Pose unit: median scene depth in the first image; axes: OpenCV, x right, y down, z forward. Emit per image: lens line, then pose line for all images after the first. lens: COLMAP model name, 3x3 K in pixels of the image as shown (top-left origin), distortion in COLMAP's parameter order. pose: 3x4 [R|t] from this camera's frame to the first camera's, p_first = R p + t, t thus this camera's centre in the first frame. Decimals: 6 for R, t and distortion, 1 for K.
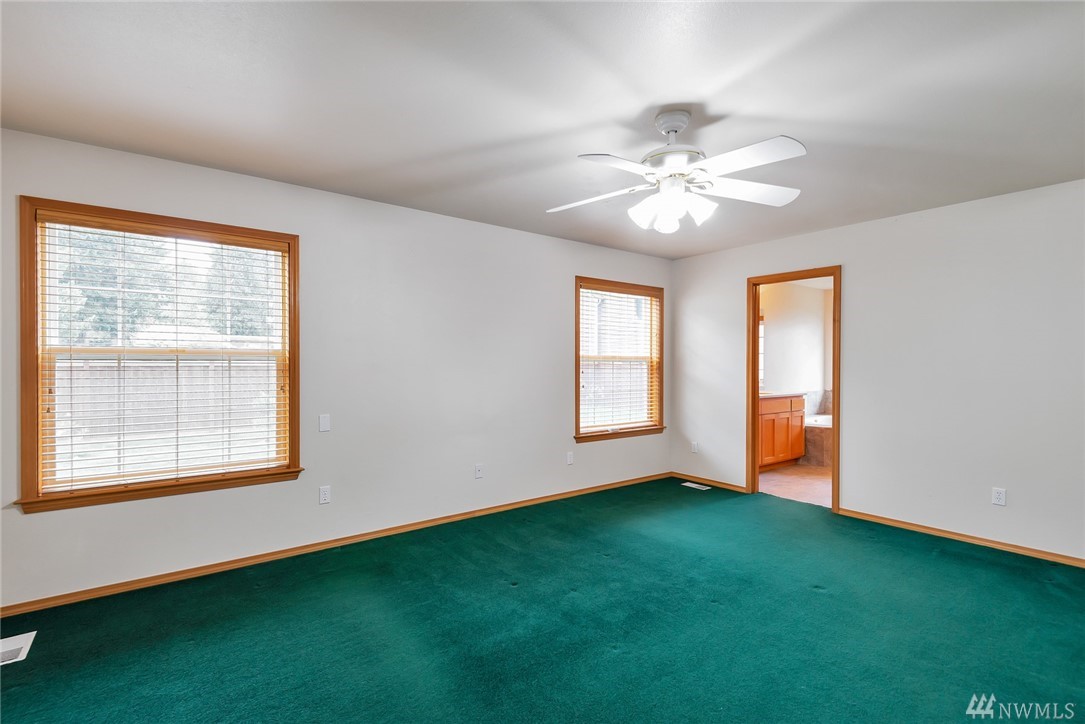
lens RADIAL K [[498.1, 0, 542.6], [0, 498.1, 357.1], [0, 0, 1]] dist [-0.005720, -0.002083]
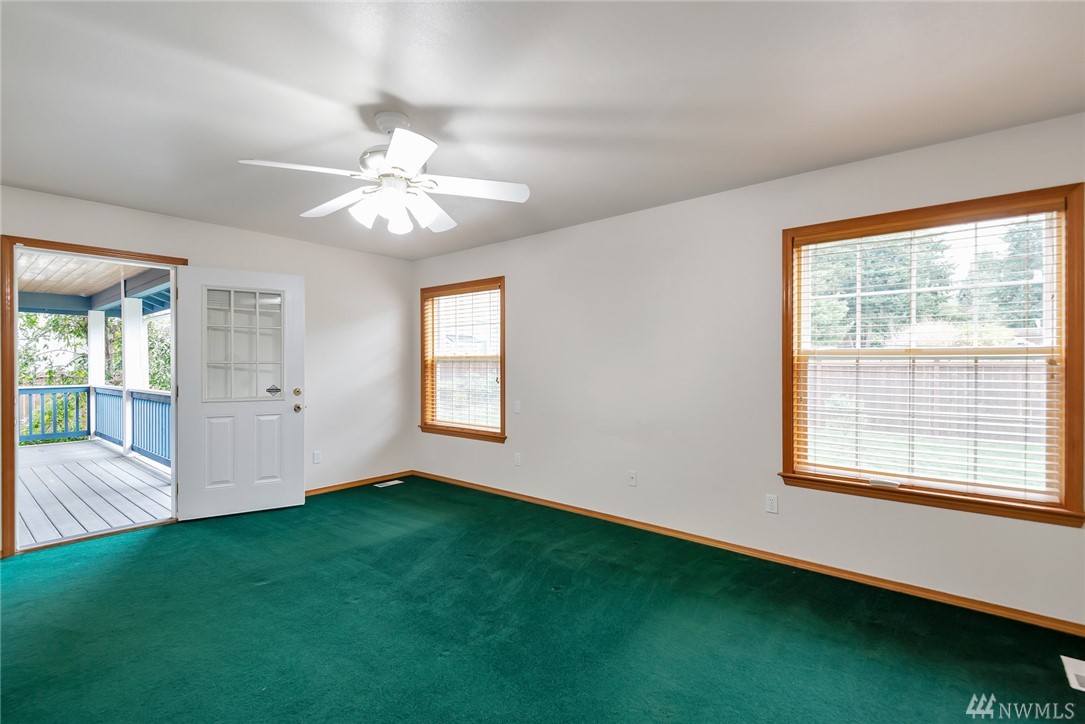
lens RADIAL K [[539.0, 0, 540.2], [0, 539.0, 369.5], [0, 0, 1]] dist [0.022581, -0.000352]
pose [[0.177494, 0.010750, -0.984063, 0.706893], [0.009830, 0.999871, 0.012696, 0.007470], [0.984073, -0.011927, 0.177365, 0.553117]]
